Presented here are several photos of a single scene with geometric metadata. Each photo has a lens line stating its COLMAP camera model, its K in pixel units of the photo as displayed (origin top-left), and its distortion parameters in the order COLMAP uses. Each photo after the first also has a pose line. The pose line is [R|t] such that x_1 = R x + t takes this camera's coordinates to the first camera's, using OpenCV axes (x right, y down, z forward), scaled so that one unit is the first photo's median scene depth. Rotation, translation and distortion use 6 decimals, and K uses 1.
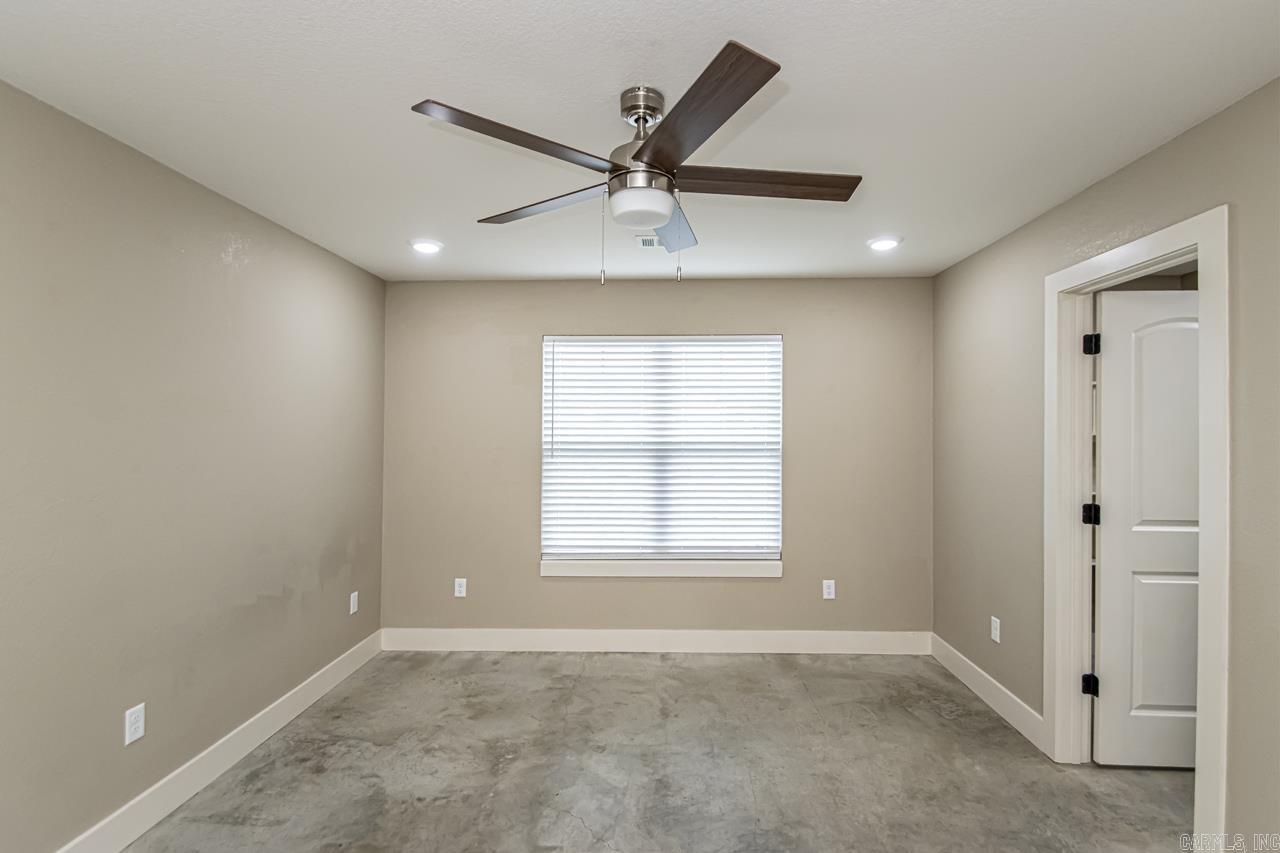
lens RADIAL K [[602.4, 0, 636.6], [0, 602.4, 427.6], [0, 0, 1]] dist [0.013977, -0.015054]
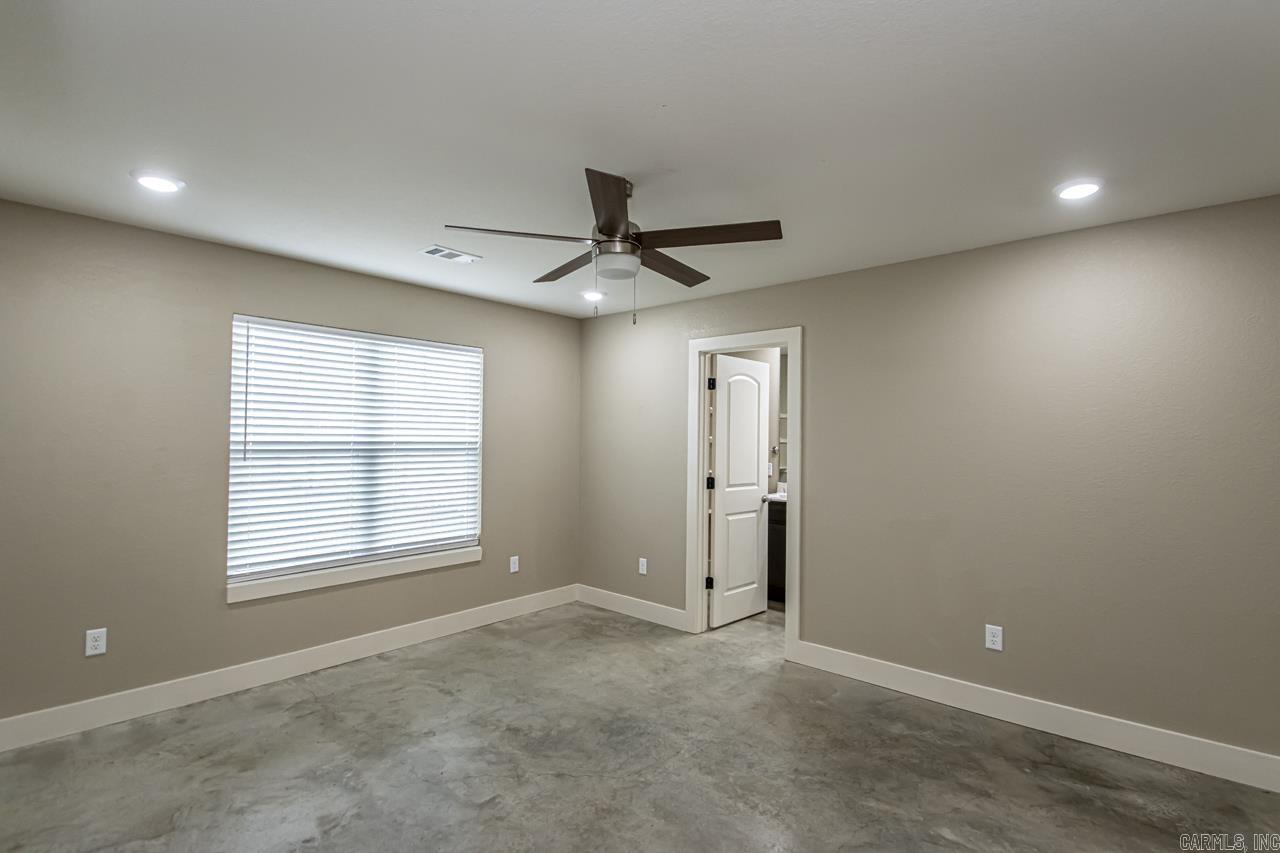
lens RADIAL K [[602.4, 0, 638.9], [0, 602.4, 428.6], [0, 0, 1]] dist [0.013977, -0.015054]
pose [[0.642566, 0.017721, 0.766025, -0.488490], [-0.015025, 0.999832, -0.010526, 0.007107], [-0.766083, -0.004746, 0.642724, 0.039368]]
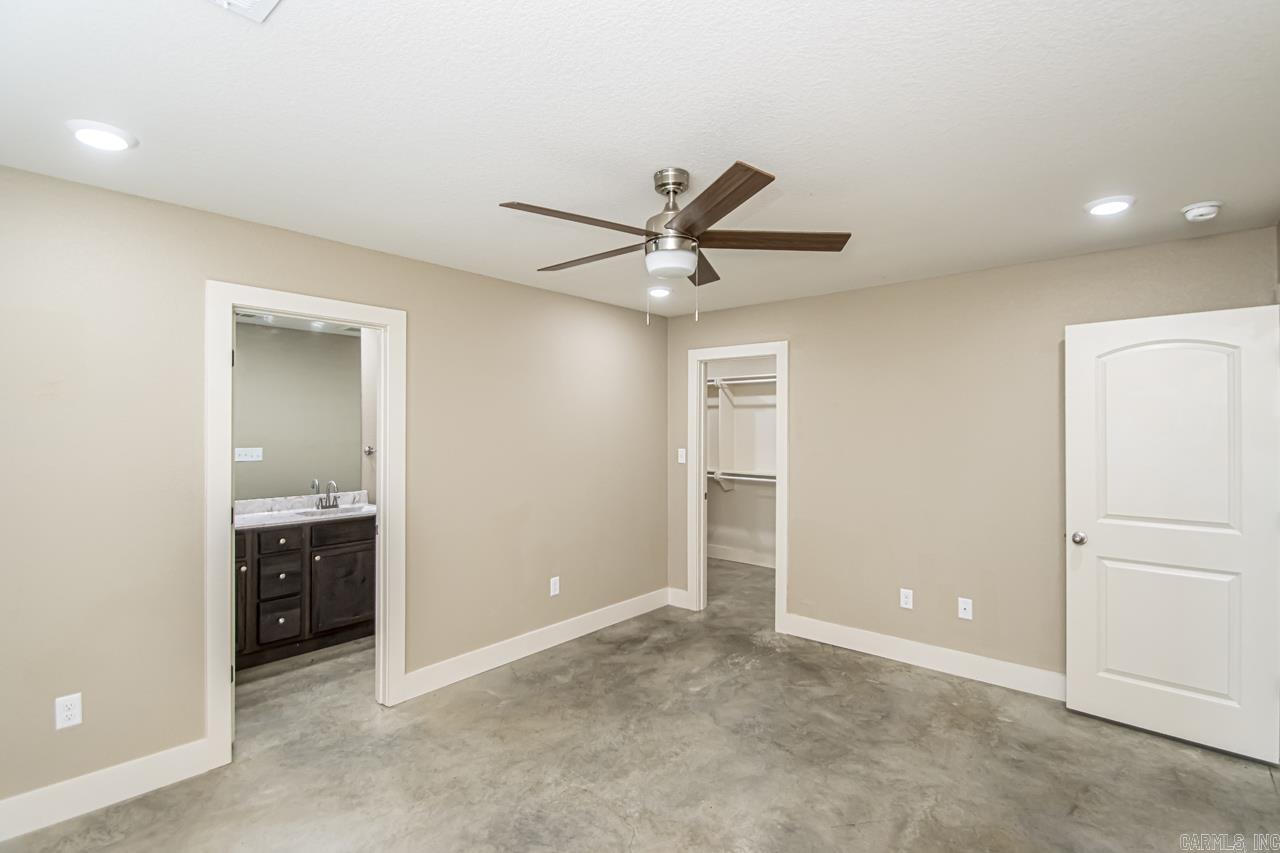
lens RADIAL K [[602.4, 0, 650.8], [0, 602.4, 426.1], [0, 0, 1]] dist [0.013977, -0.015054]
pose [[-0.796555, 0.003836, 0.604554, -0.352921], [-0.006337, 0.999872, -0.014694, -0.004969], [-0.604533, -0.015535, -0.796429, 0.990032]]
